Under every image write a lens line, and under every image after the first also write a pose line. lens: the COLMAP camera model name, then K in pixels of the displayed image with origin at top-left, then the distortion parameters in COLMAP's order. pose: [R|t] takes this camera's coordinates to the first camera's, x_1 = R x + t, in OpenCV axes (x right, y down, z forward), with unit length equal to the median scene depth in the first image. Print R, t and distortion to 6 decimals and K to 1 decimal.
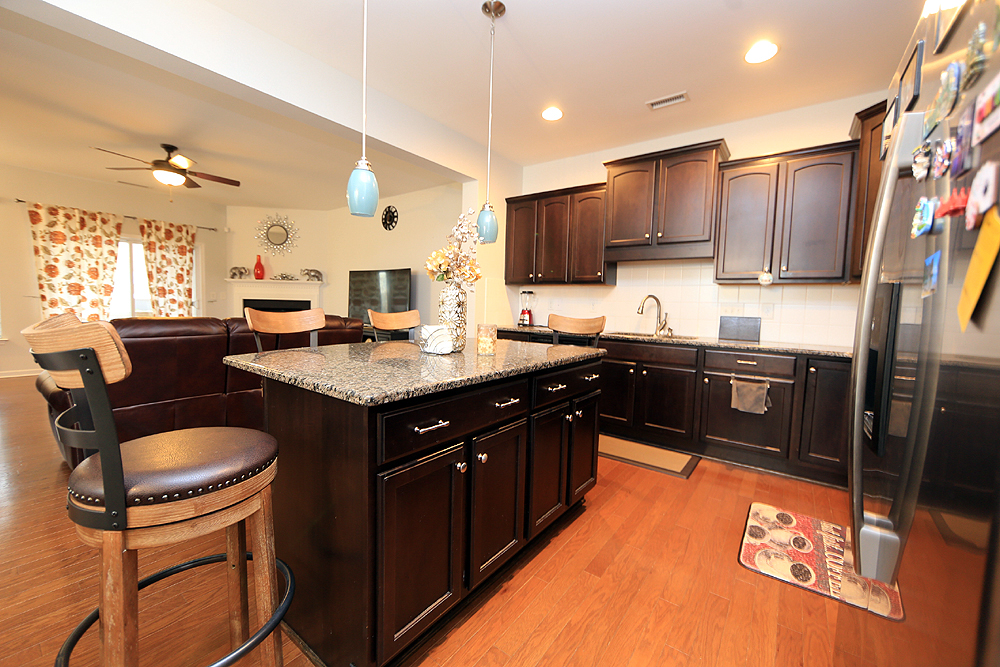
lens RADIAL K [[398.8, 0, 493.6], [0, 398.8, 332.5], [0, 0, 1]] dist [-0.008586, 0.000647]
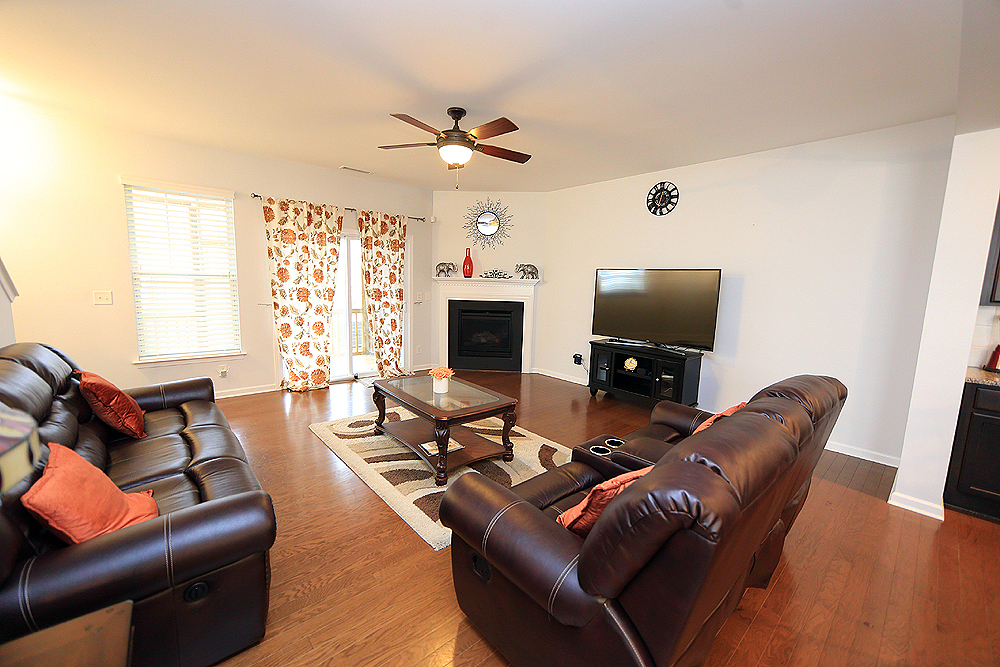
lens RADIAL K [[398.8, 0, 493.6], [0, 398.8, 332.5], [0, 0, 1]] dist [-0.008586, 0.000647]
pose [[0.977947, 0.028211, -0.206939, -0.435181], [-0.016616, 0.998204, 0.057556, -0.079727], [0.208191, -0.052848, 0.976659, 0.206462]]
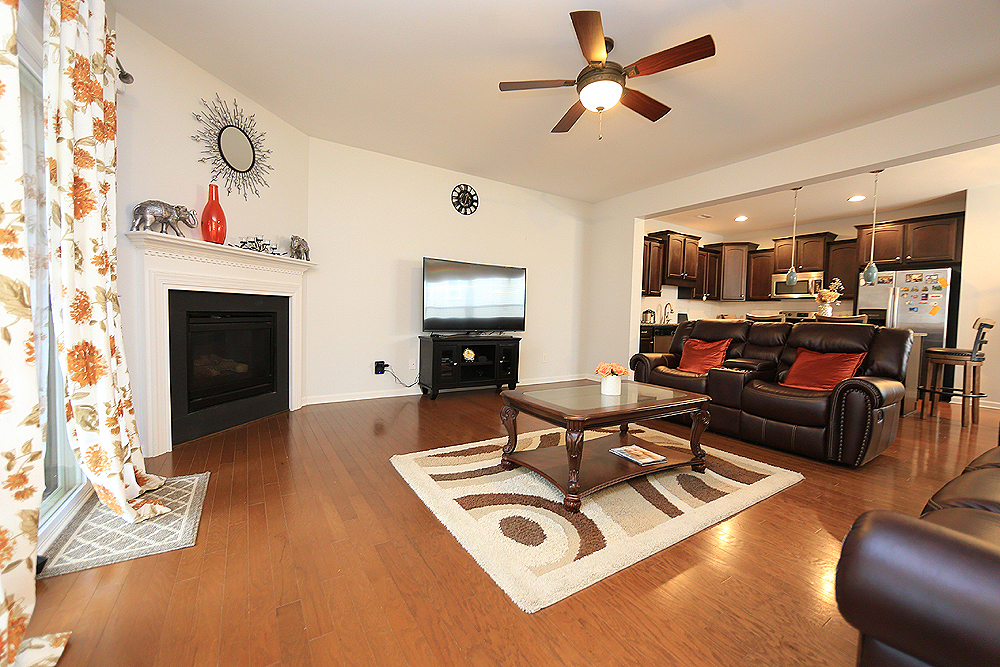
lens RADIAL K [[398.8, 0, 493.6], [0, 398.8, 332.5], [0, 0, 1]] dist [-0.008586, 0.000647]
pose [[0.353467, -0.059348, 0.933563, -1.082133], [0.053704, 0.997627, 0.043087, -0.051759], [-0.933904, 0.034906, 0.355815, 0.710241]]
